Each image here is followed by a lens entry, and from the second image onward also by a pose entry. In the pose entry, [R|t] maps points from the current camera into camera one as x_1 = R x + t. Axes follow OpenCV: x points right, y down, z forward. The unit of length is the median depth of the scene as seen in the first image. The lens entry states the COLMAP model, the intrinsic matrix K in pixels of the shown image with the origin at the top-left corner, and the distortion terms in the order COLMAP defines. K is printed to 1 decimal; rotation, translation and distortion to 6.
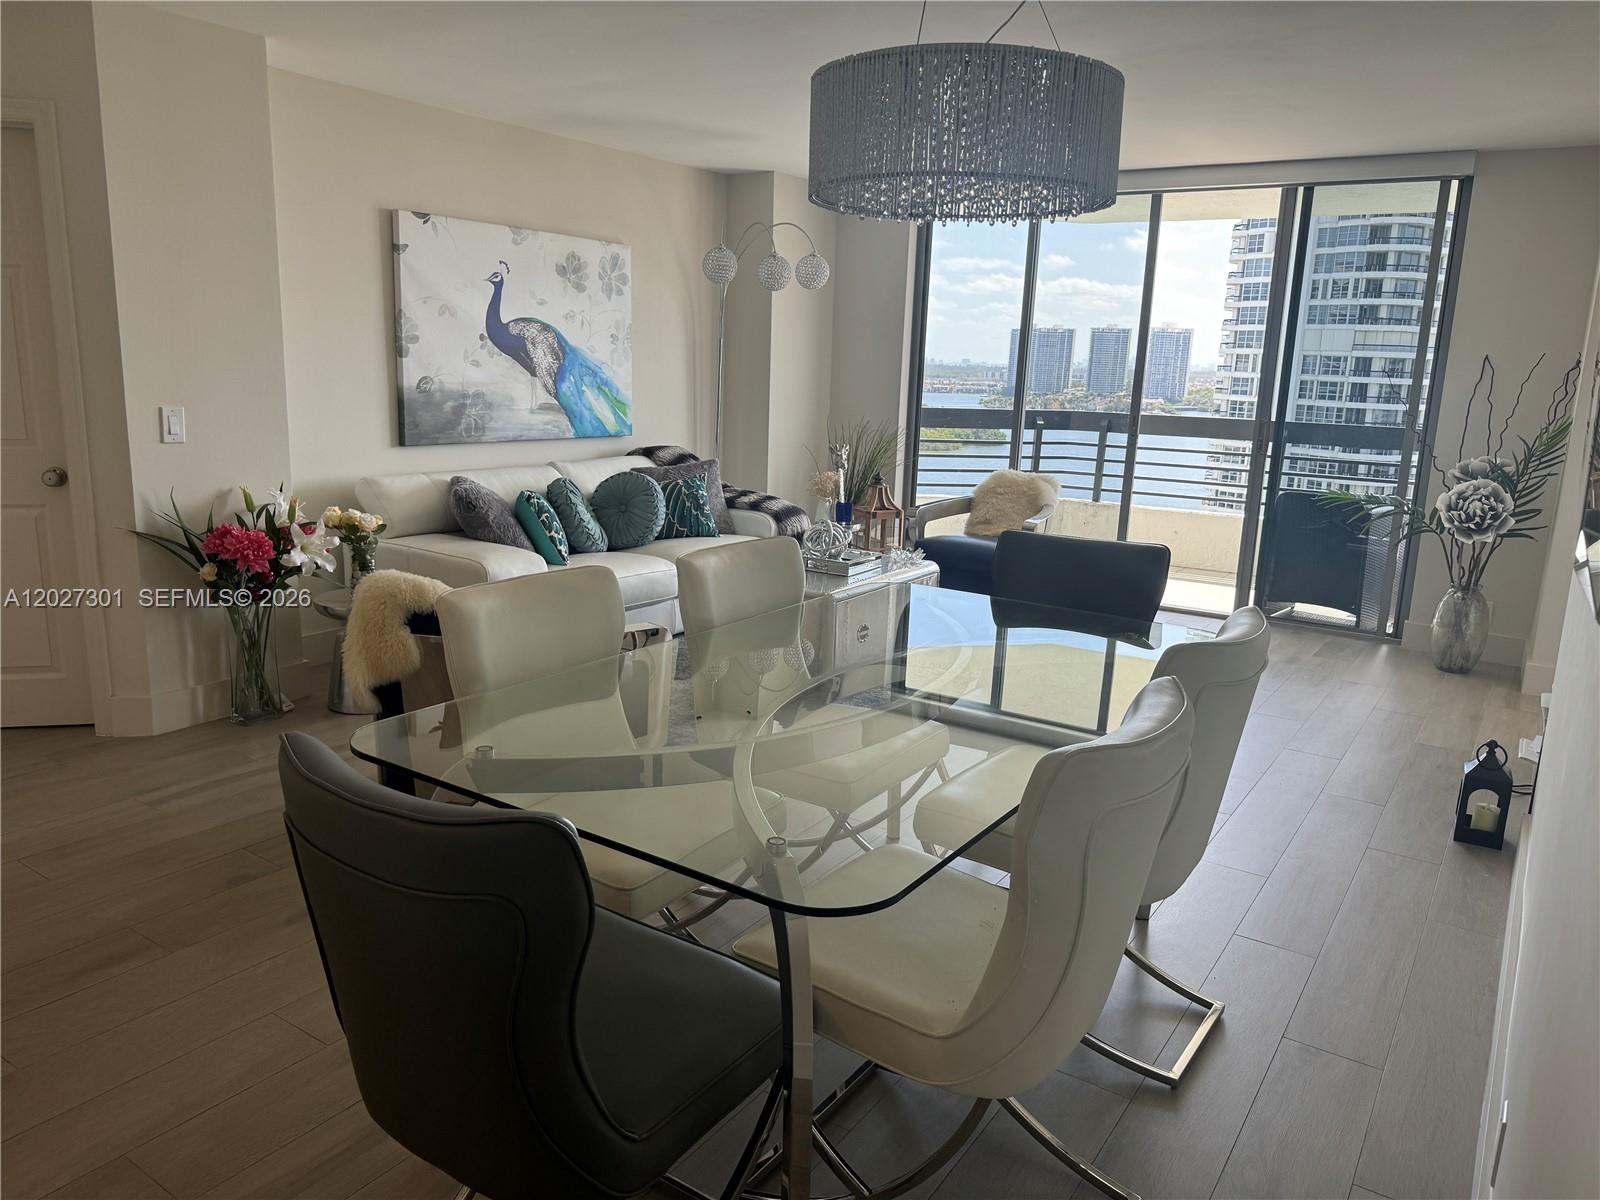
lens RADIAL K [[1116.8, 0, 805.3], [0, 1116.8, 608.3], [0, 0, 1]] dist [0.140146, -0.252390]
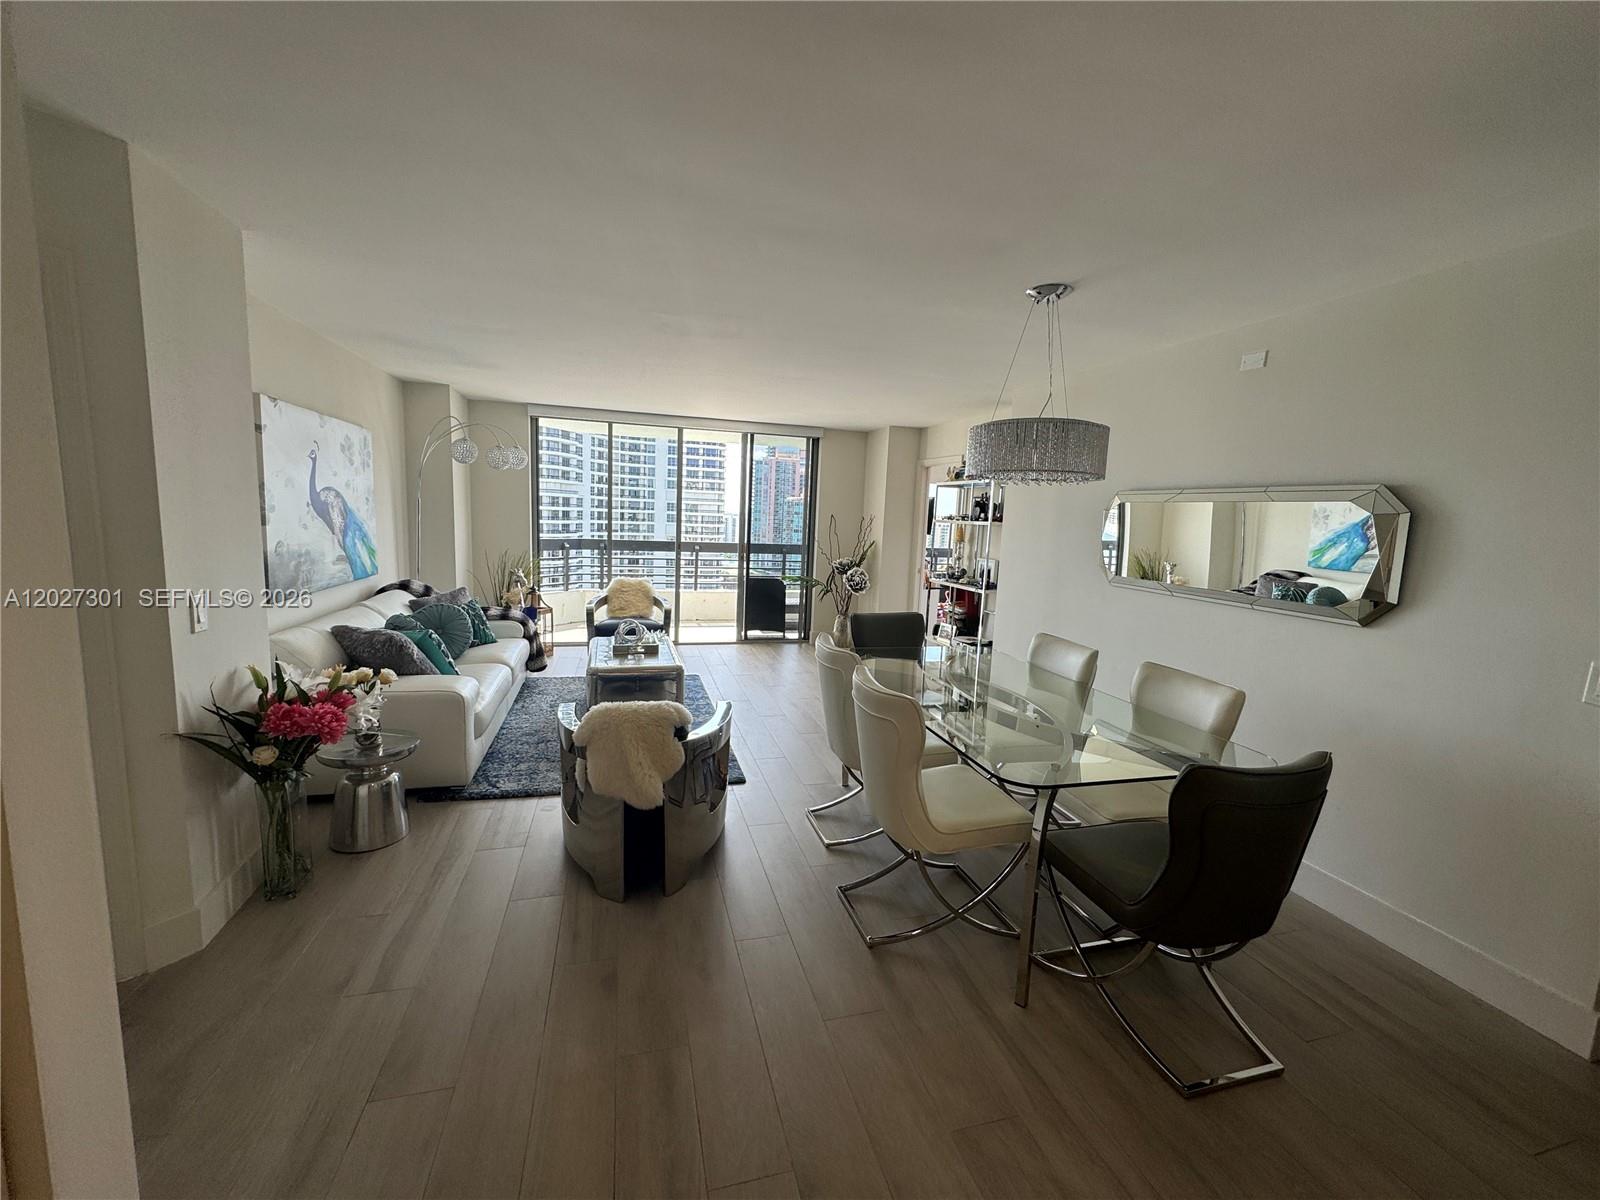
lens RADIAL K [[637.6, 0, 800.0], [0, 637.6, 600.0], [0, 0, 1]] dist [-0.001134, 0.000344]
pose [[0.657059, -0.106883, 0.746223, -0.410041], [0.145922, 0.989208, 0.013201, -0.070011], [-0.739581, 0.100216, 0.665565, 0.182908]]
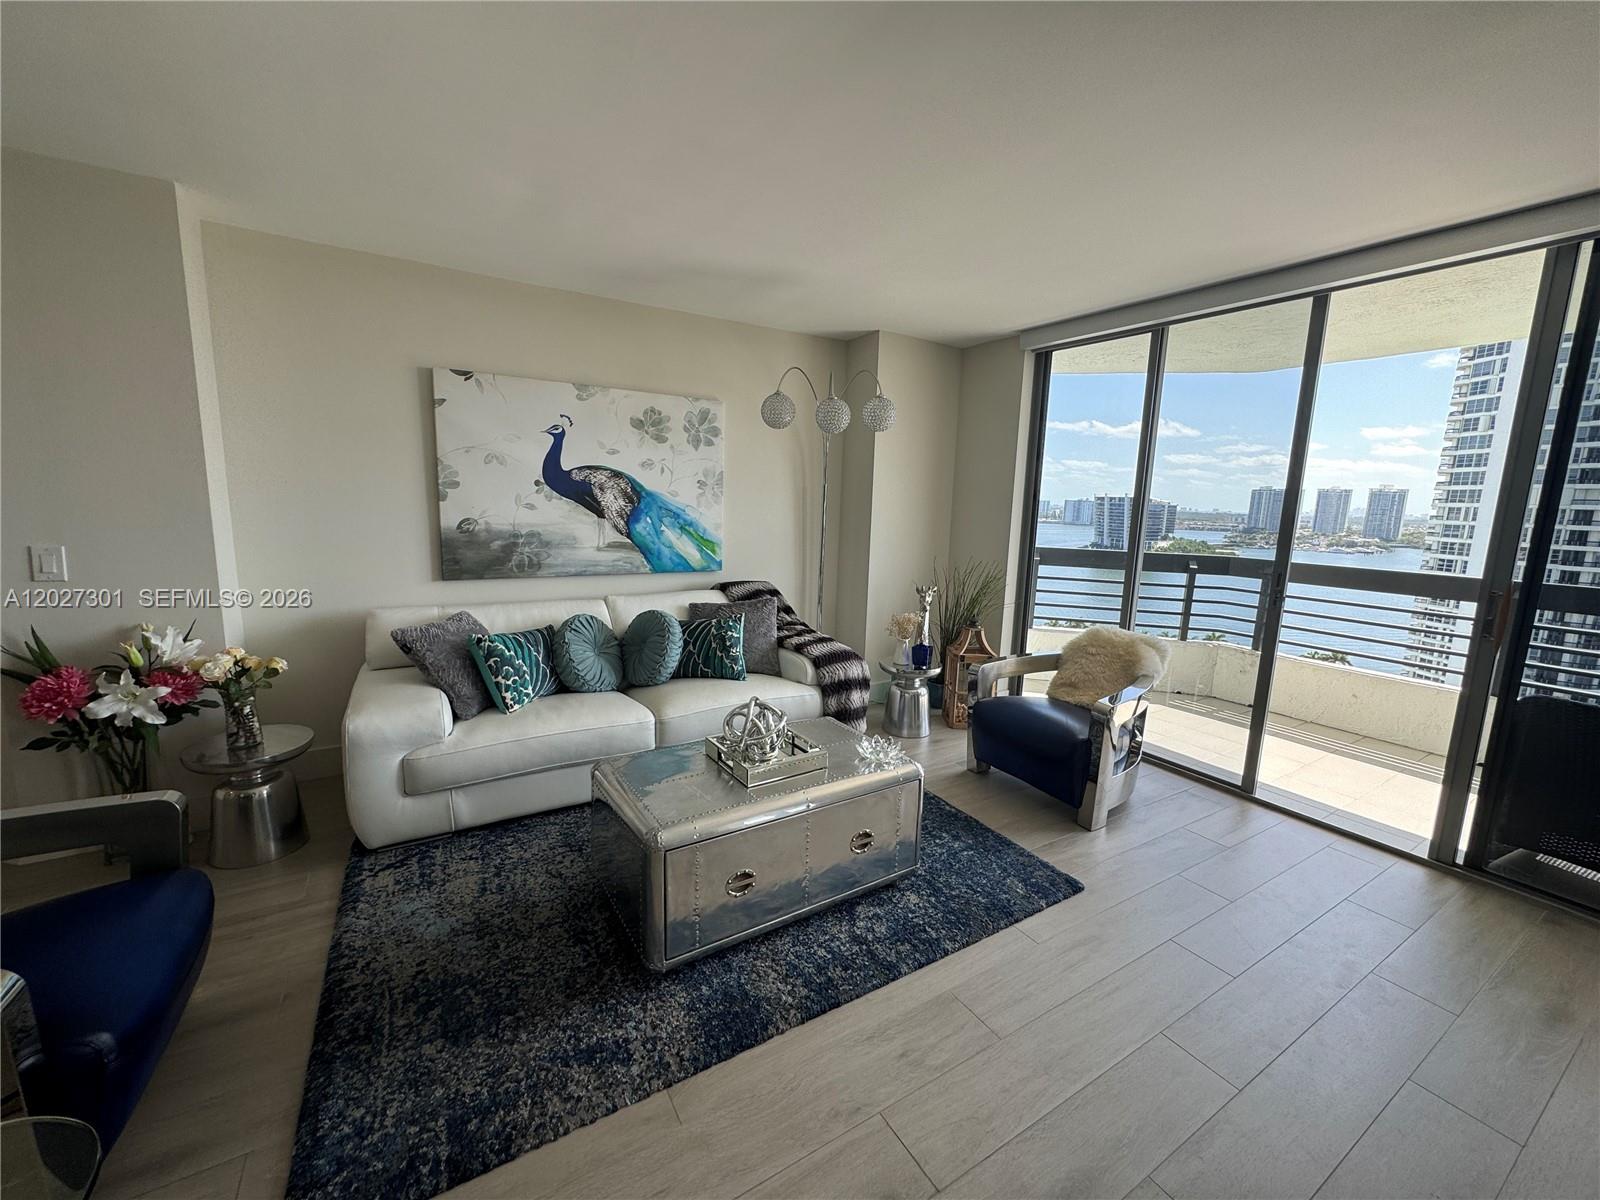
lens RADIAL K [[637.6, 0, 800.0], [0, 637.6, 600.0], [0, 0, 1]] dist [-0.001134, 0.000344]
pose [[0.907041, 0.060824, -0.416626, 0.189589], [-0.092141, 0.994200, -0.055456, -0.105130], [0.410837, 0.088689, 0.907385, 0.503429]]
